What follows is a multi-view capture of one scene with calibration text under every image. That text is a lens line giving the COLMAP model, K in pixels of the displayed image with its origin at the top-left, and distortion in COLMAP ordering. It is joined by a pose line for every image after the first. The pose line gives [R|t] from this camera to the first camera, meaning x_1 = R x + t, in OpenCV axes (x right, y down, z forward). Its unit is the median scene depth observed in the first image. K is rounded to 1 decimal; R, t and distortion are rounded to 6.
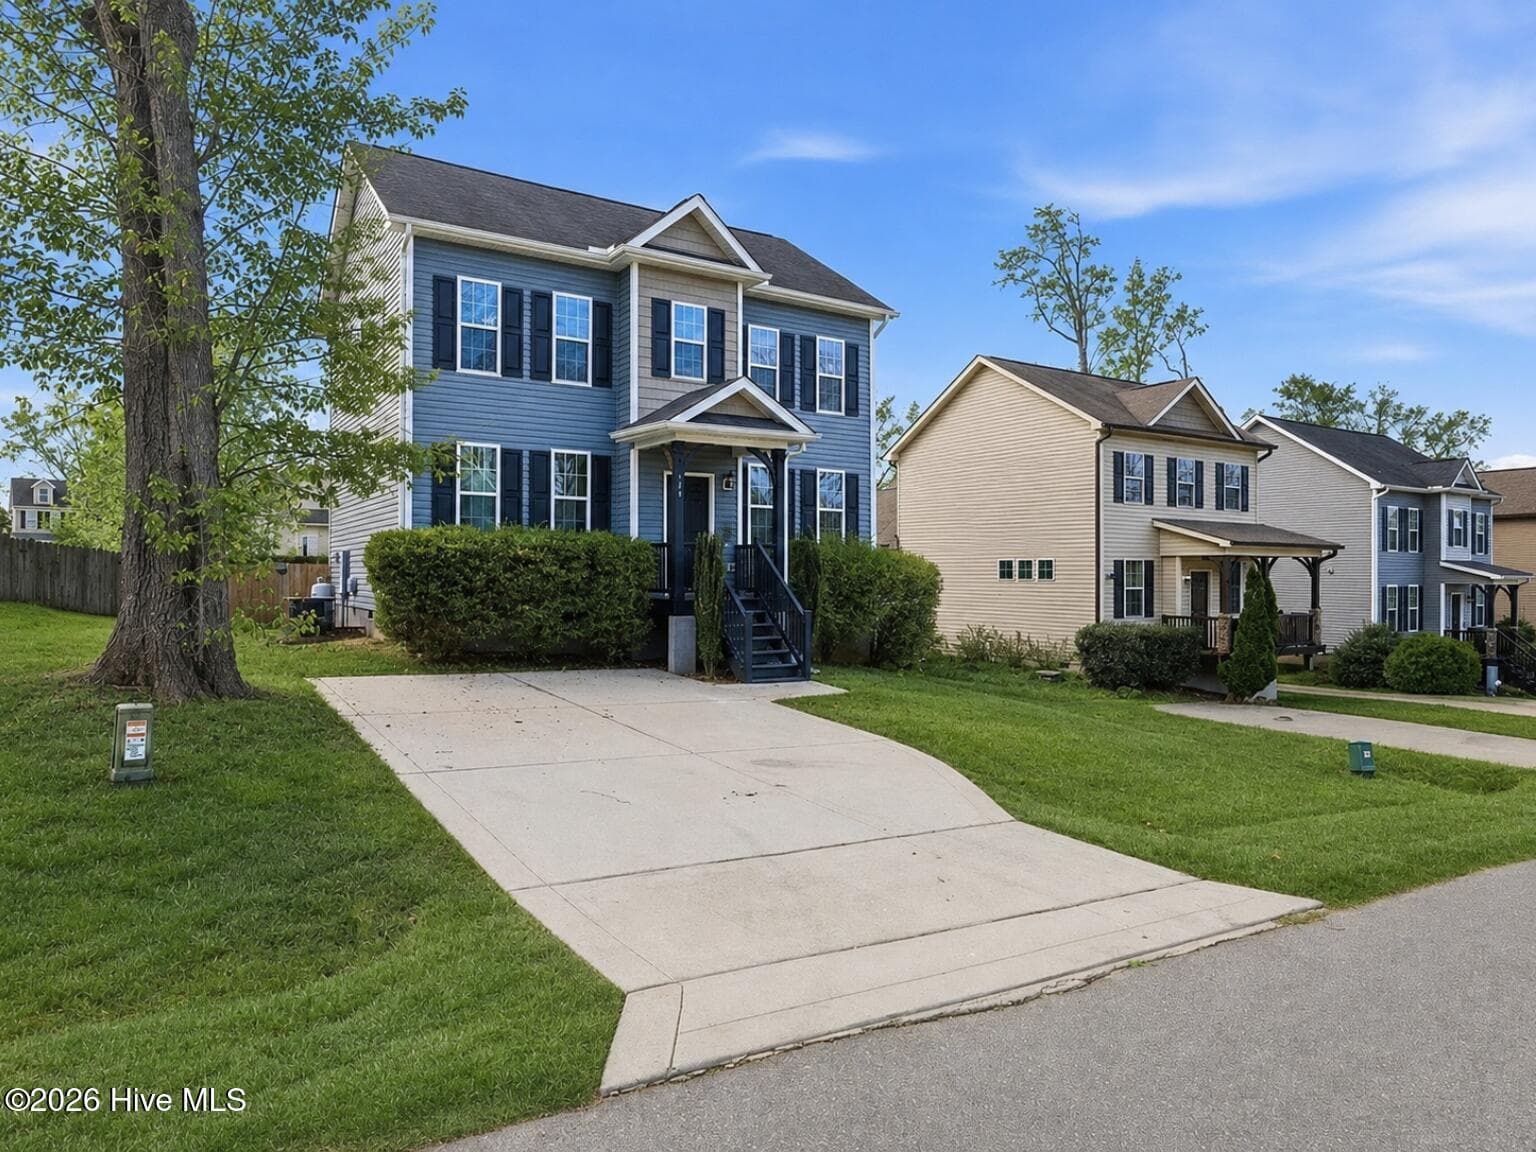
lens RADIAL K [[941.8, 0, 766.9], [0, 941.8, 573.6], [0, 0, 1]] dist [-0.027964, 0.000138]
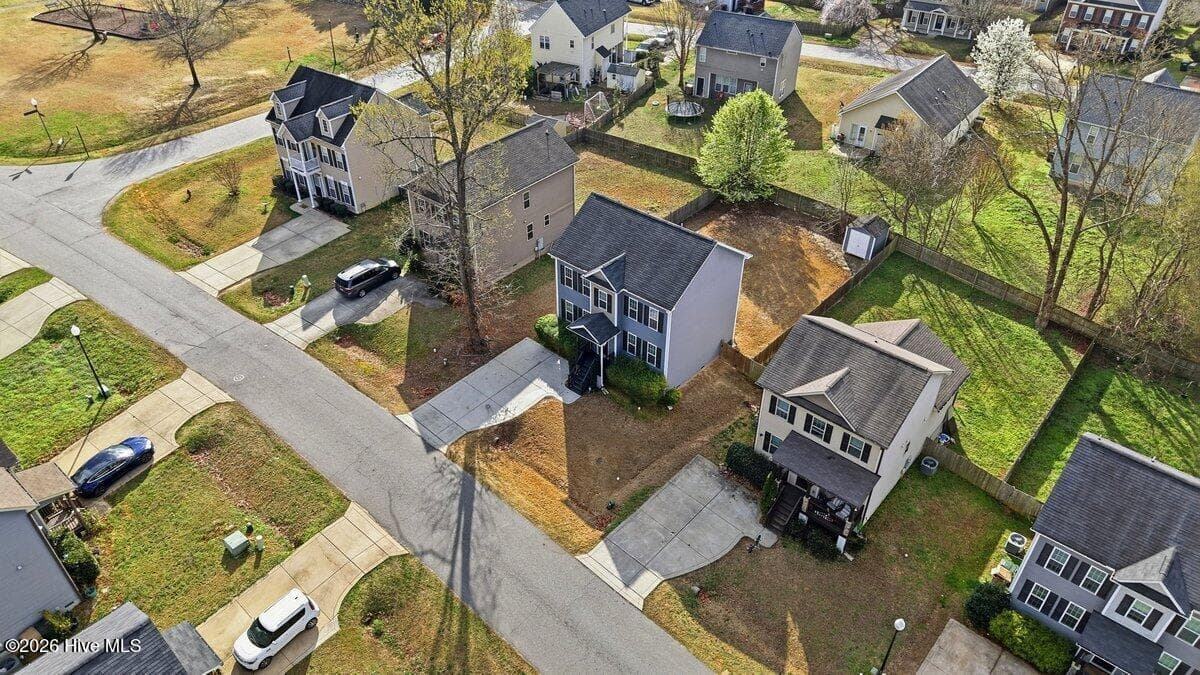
lens RADIAL K [[803.7, 0, 602.4], [0, 803.7, 338.5], [0, 0, 1]] dist [0.027391, -0.037120]
pose [[0.271844, 0.573414, -0.772850, 2.375937], [-0.010882, 0.804874, 0.593346, -1.955100], [0.962280, -0.152887, 0.225040, 0.293833]]
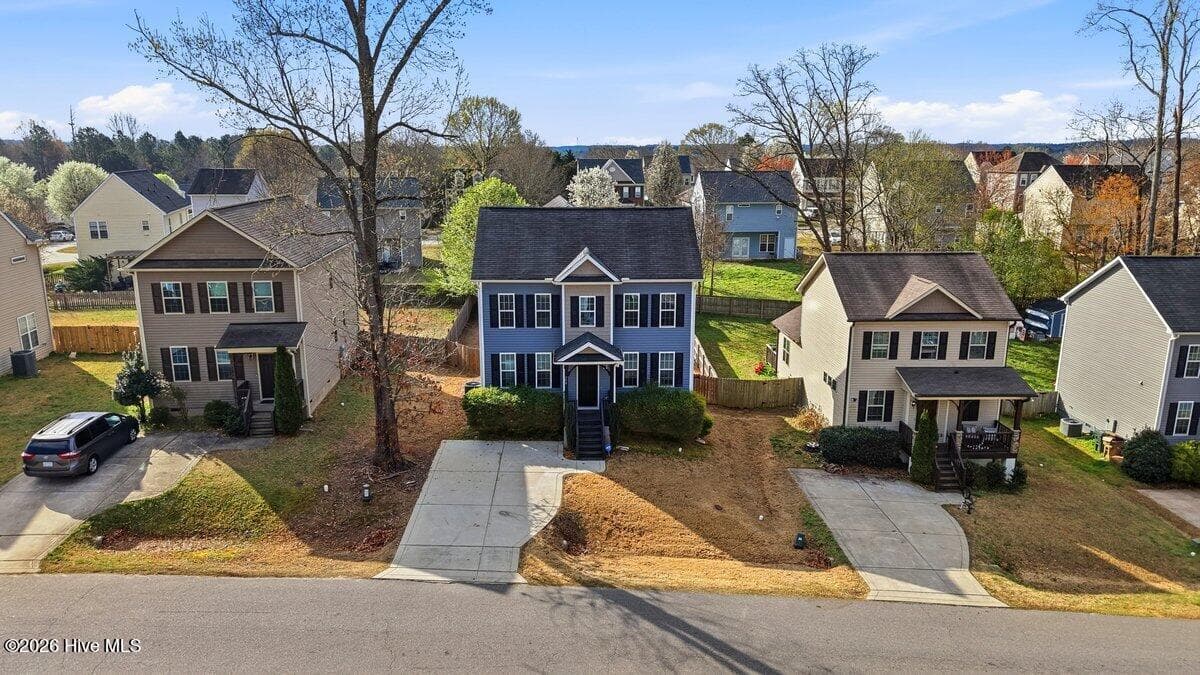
lens RADIAL K [[803.7, 0, 601.6], [0, 803.7, 339.2], [0, 0, 1]] dist [0.027391, -0.037120]
pose [[0.859269, 0.118156, -0.497691, 1.007708], [-0.003717, 0.974373, 0.224907, -0.652500], [0.511511, -0.191406, 0.837688, -0.752196]]
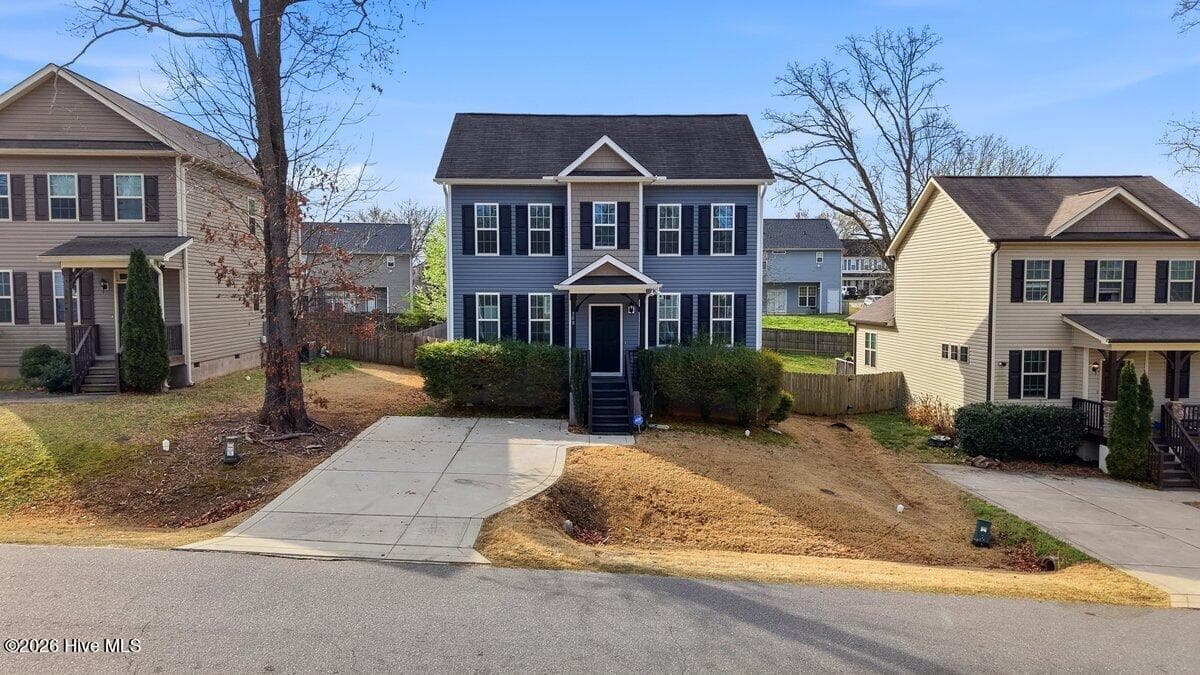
lens RADIAL K [[803.7, 0, 600.2], [0, 803.7, 342.6], [0, 0, 1]] dist [0.027391, -0.037120]
pose [[0.851534, 0.030379, -0.523418, 0.667297], [0.001260, 0.998198, 0.059986, -0.125407], [0.524297, -0.051740, 0.849962, -0.226176]]
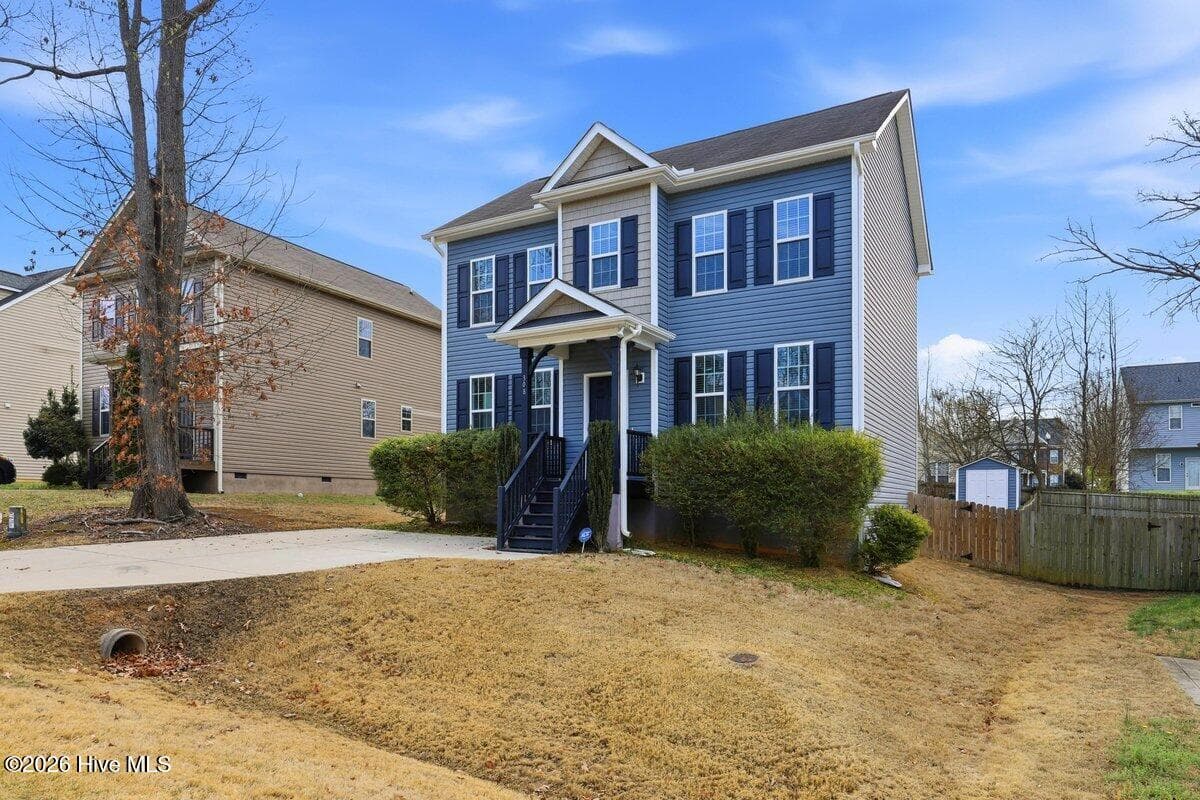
lens RADIAL K [[773.8, 0, 598.6], [0, 773.8, 507.9], [0, 0, 1]] dist [-0.017760, 0.001576]
pose [[0.461846, 0.000833, -0.886960, 0.737853], [-0.003721, 0.999993, -0.000998, 0.055925], [0.886953, 0.003761, 0.461845, 0.575162]]
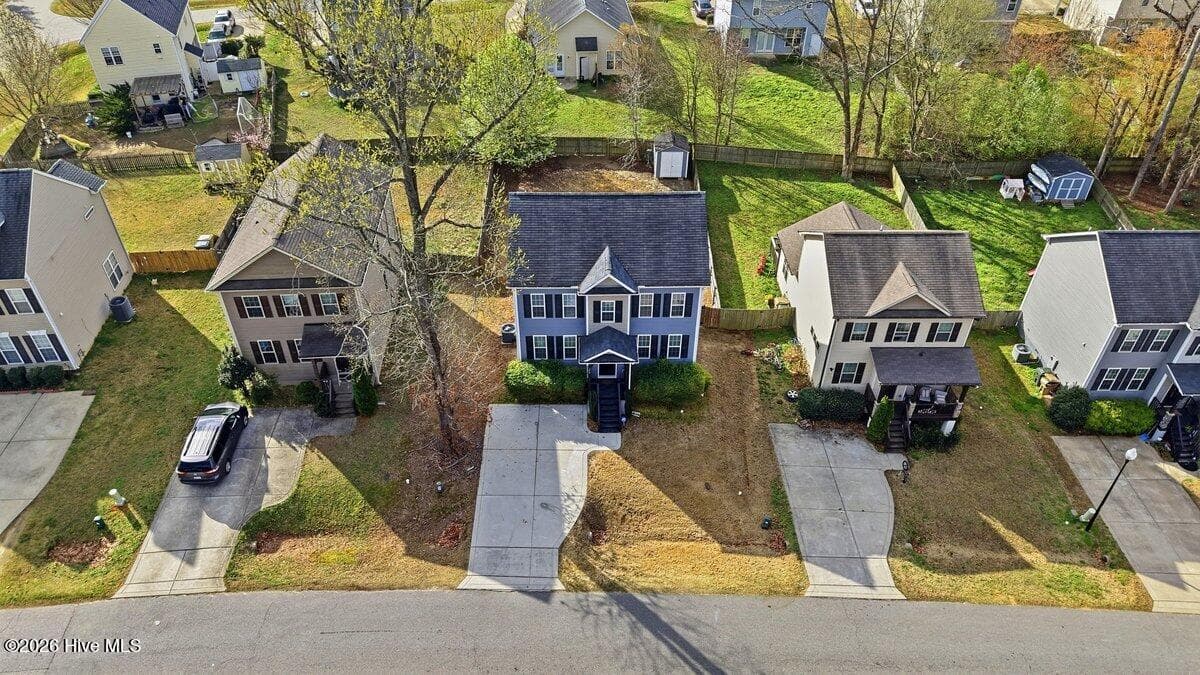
lens RADIAL K [[803.7, 0, 602.8], [0, 803.7, 341.7], [0, 0, 1]] dist [0.027391, -0.037120]
pose [[0.849728, 0.335520, -0.406681, 0.927574], [-0.008732, 0.780216, 0.625449, -1.705437], [0.527149, -0.527910, 0.665901, -0.673585]]
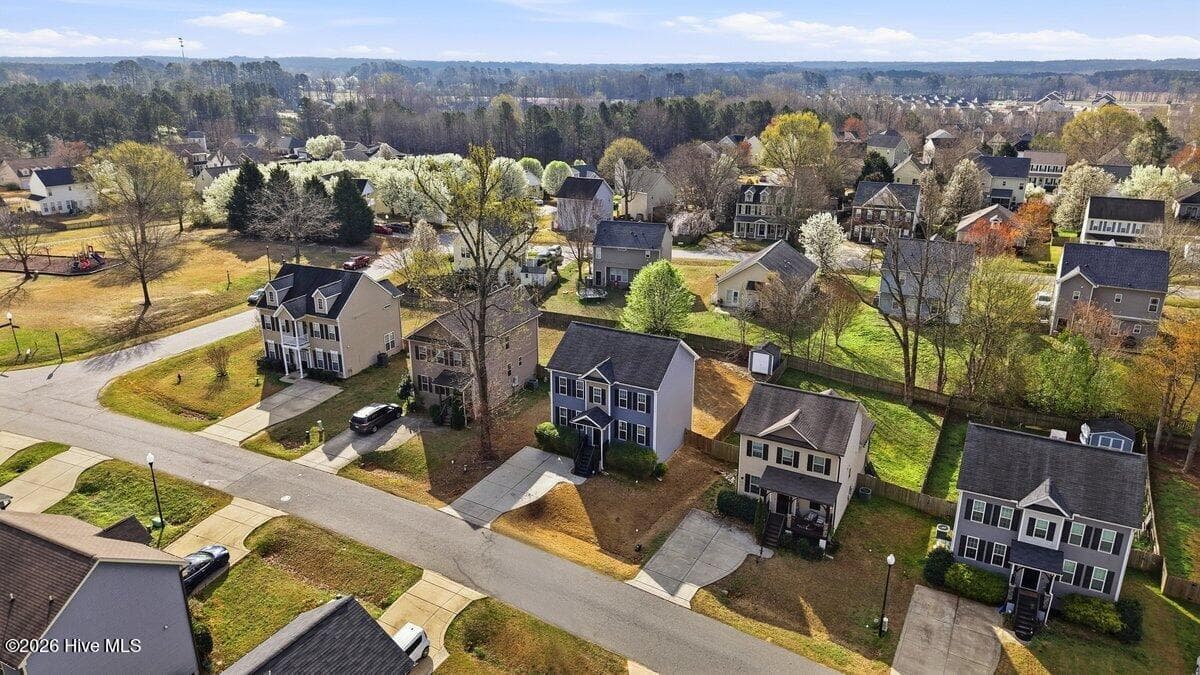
lens RADIAL K [[803.7, 0, 603.5], [0, 803.7, 336.0], [0, 0, 1]] dist [0.027391, -0.037120]
pose [[0.483273, 0.281654, -0.828926, 3.042385], [-0.006503, 0.947964, 0.318310, -1.750117], [0.875445, -0.148440, 0.459957, -0.692216]]
